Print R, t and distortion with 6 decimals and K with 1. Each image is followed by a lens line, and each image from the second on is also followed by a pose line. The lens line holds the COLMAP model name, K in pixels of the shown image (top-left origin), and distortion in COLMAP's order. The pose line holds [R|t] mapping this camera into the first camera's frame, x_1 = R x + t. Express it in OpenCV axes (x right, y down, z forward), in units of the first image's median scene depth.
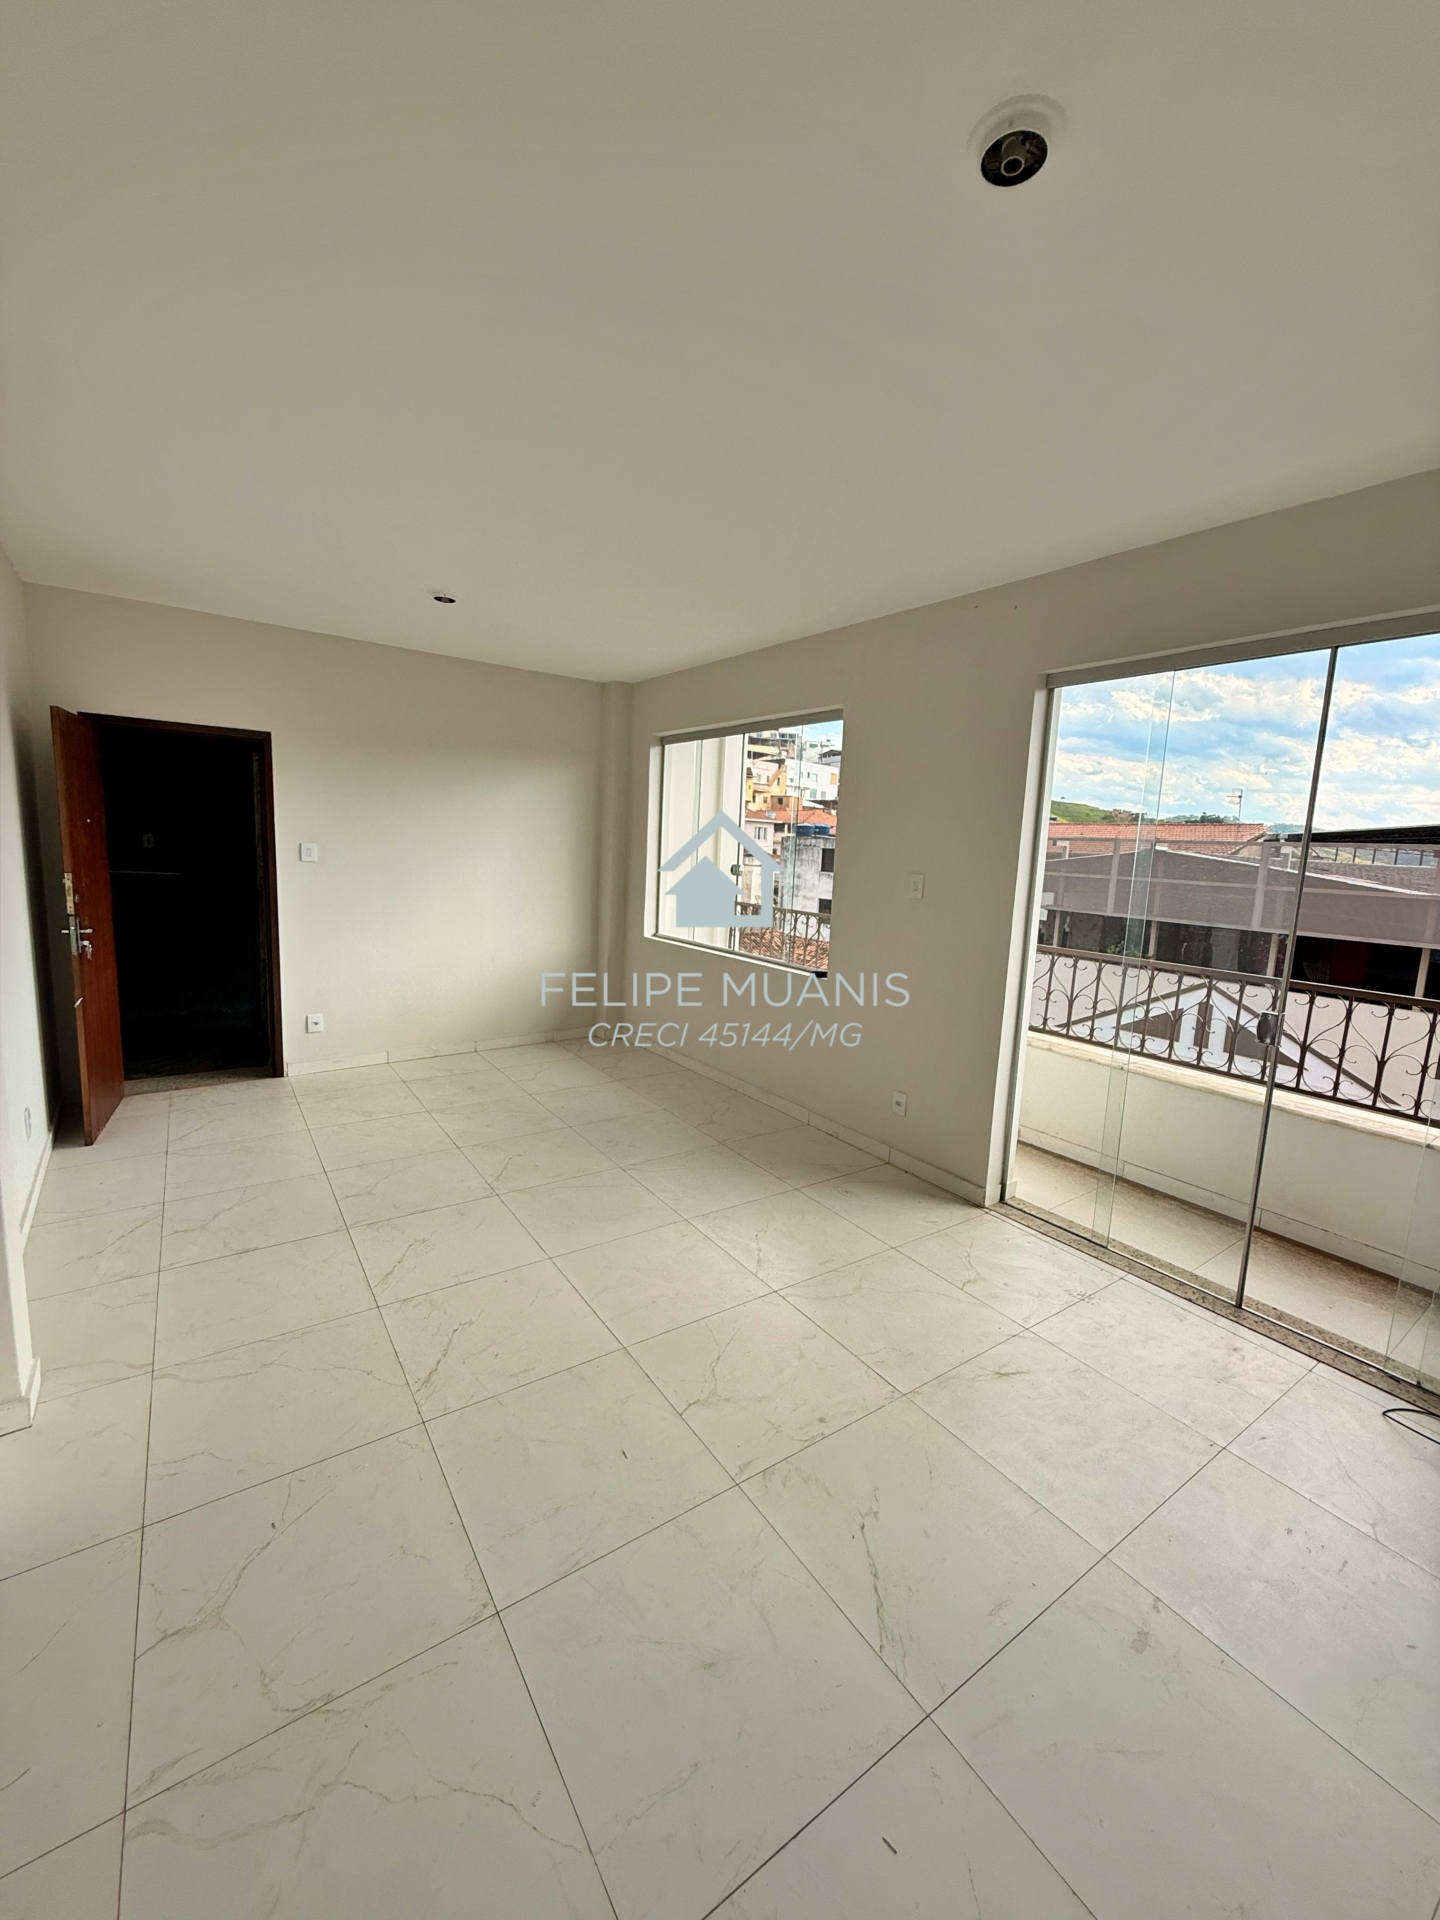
lens RADIAL K [[781.1, 0, 720.9], [0, 781.1, 969.5], [0, 0, 1]] dist [0.011271, -0.000095]
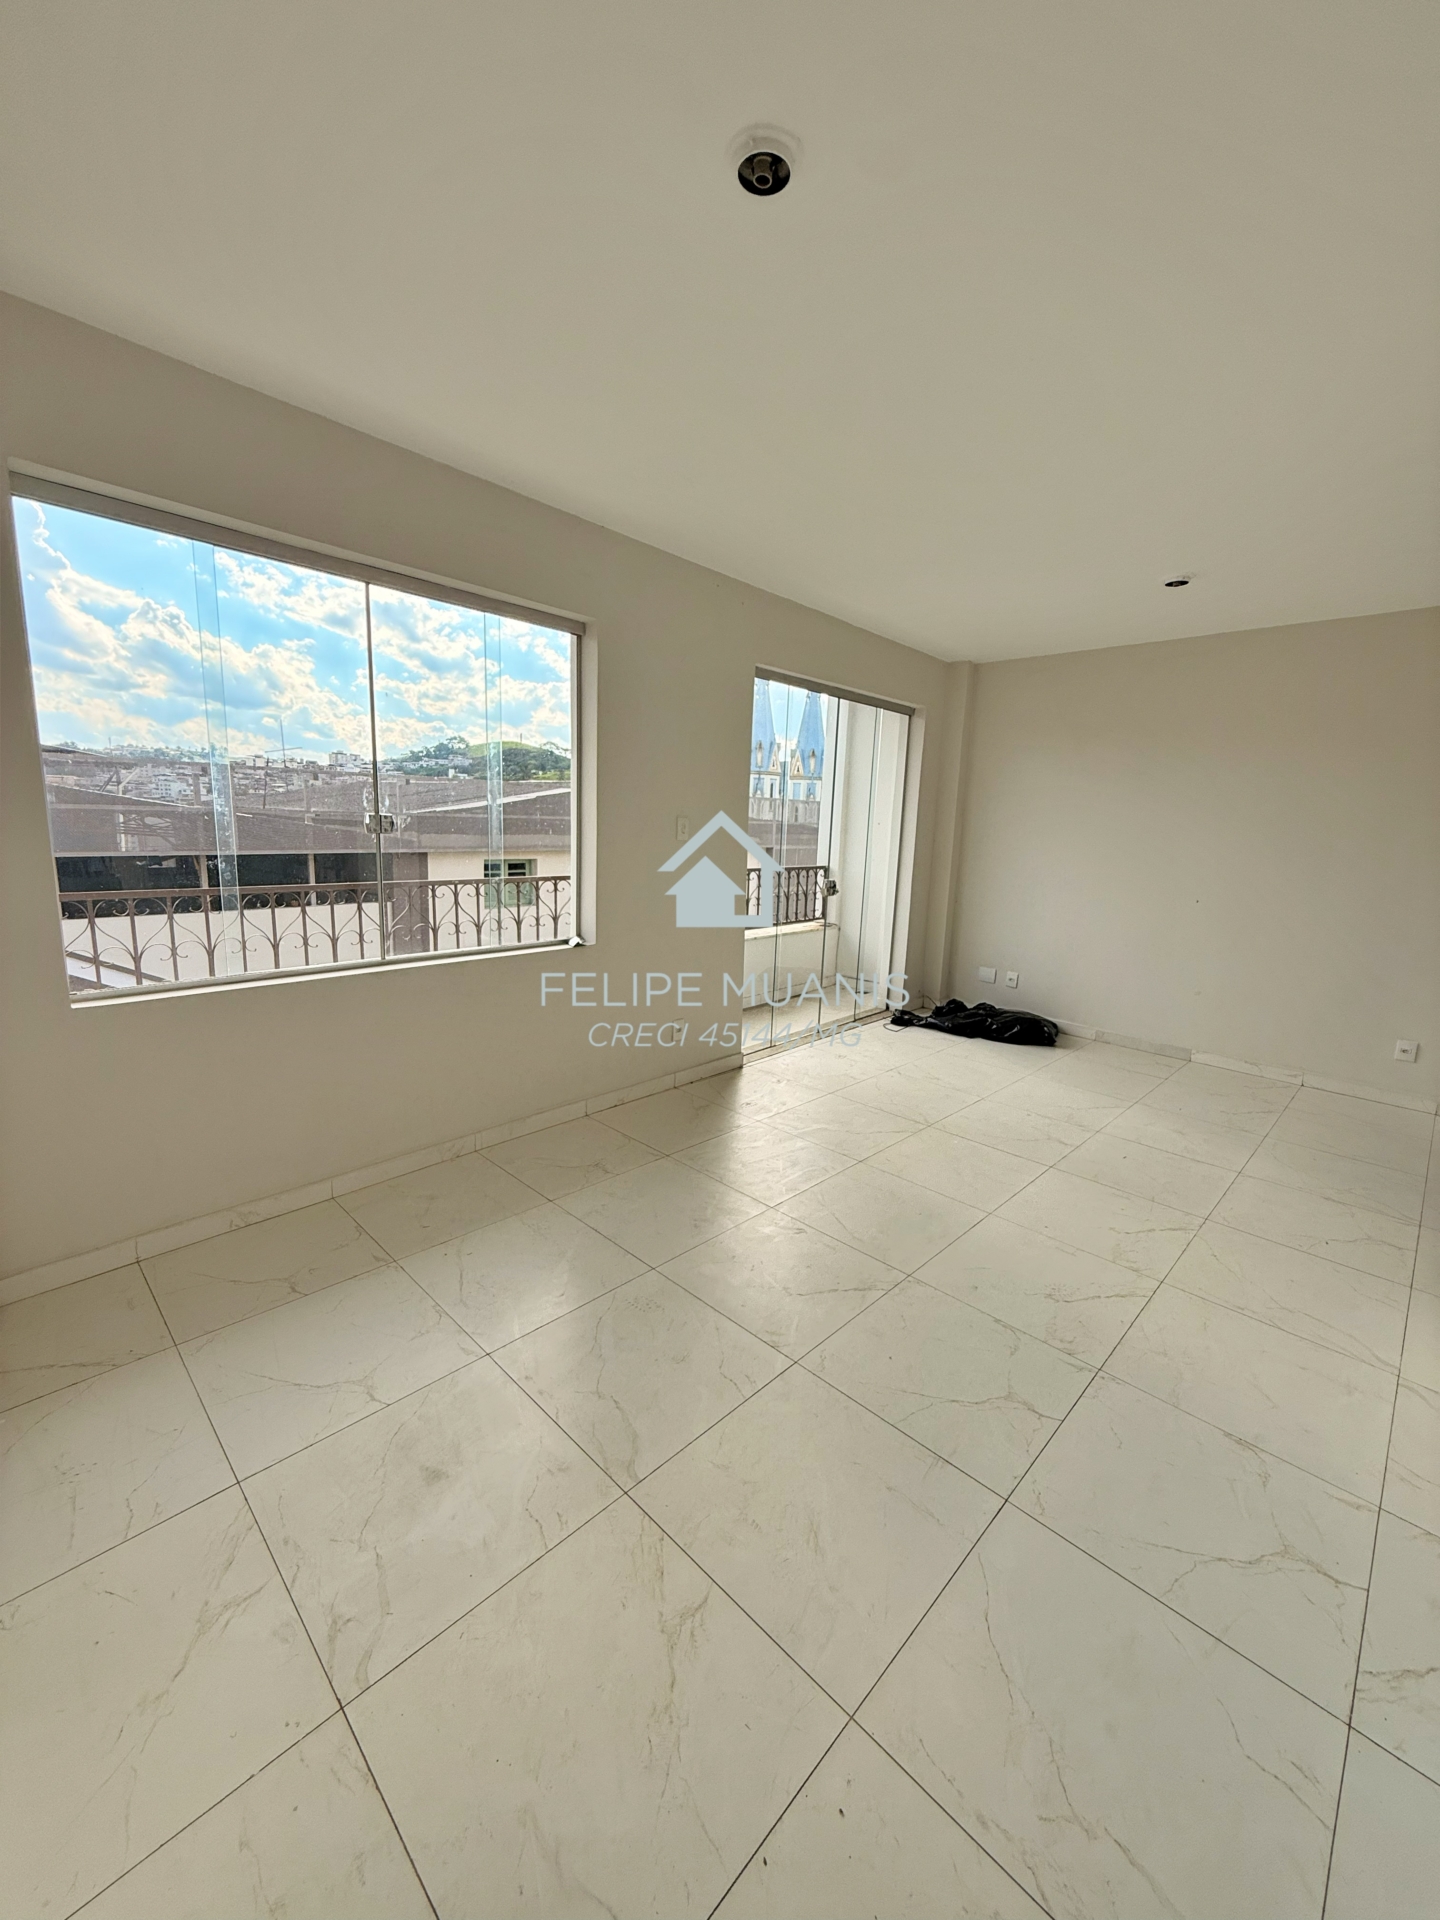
lens RADIAL K [[748.4, 0, 714.5], [0, 748.4, 962.8], [0, 0, 1]] dist [0.021225, 0.000055]
pose [[-0.192693, -0.239736, 0.951523, -0.773439], [0.103334, 0.959347, 0.262633, -0.198055], [-0.975803, 0.148932, -0.160086, 1.101435]]
